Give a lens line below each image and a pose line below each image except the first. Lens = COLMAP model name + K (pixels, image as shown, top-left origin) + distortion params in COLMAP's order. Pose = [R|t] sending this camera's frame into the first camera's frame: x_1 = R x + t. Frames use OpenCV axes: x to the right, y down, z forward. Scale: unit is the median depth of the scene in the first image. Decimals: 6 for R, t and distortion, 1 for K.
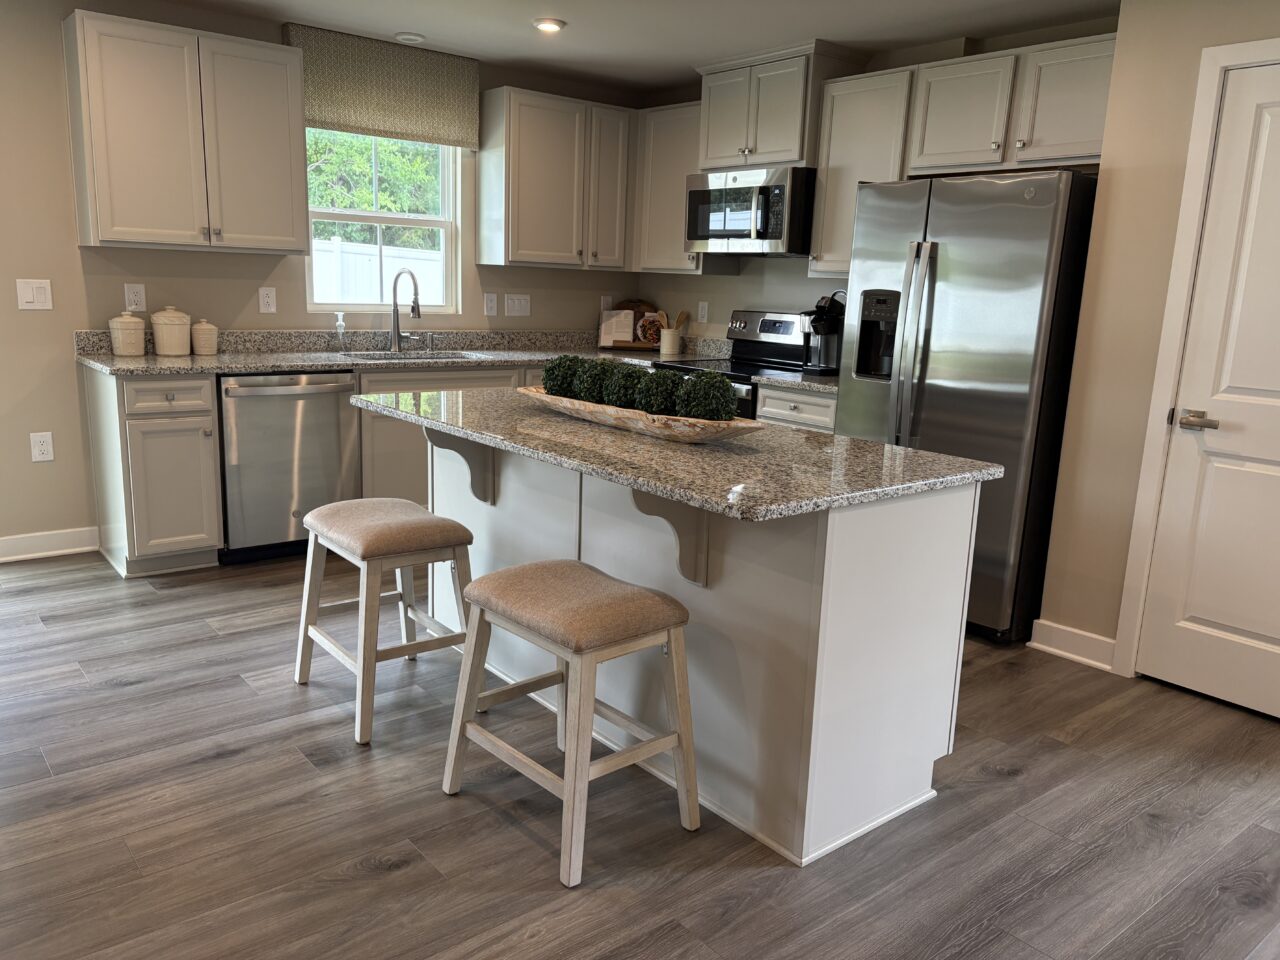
lens RADIAL K [[969.1, 0, 637.7], [0, 969.1, 485.2], [0, 0, 1]] dist [0.003792, 0.000839]
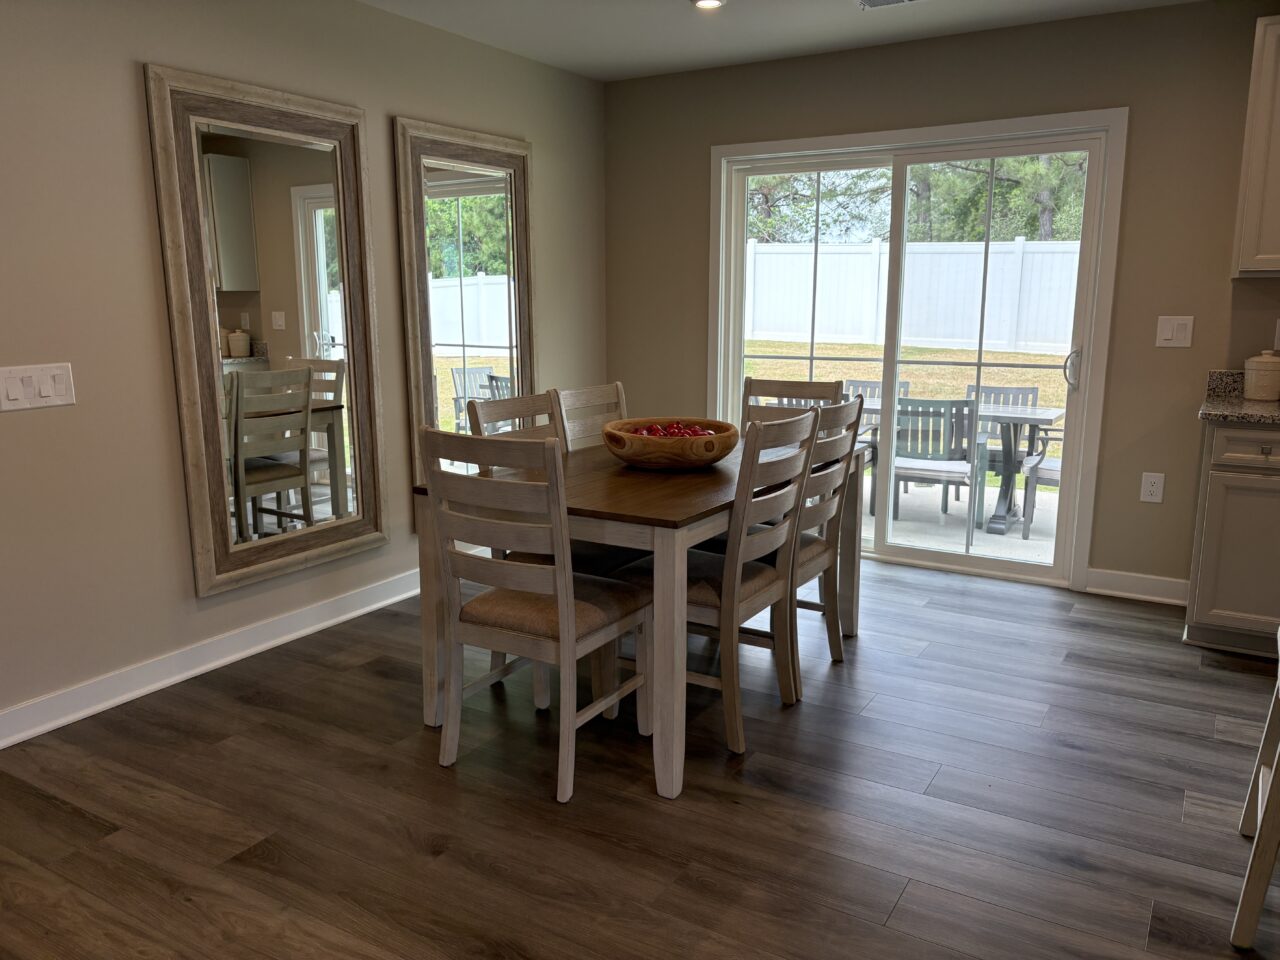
lens RADIAL K [[969.1, 0, 639.6], [0, 969.1, 476.1], [0, 0, 1]] dist [0.003792, 0.000839]
pose [[0.319506, 0.131649, -0.938395, 0.141719], [-0.179923, 0.980715, 0.076325, -0.035105], [0.930346, 0.144453, 0.337031, 0.209312]]
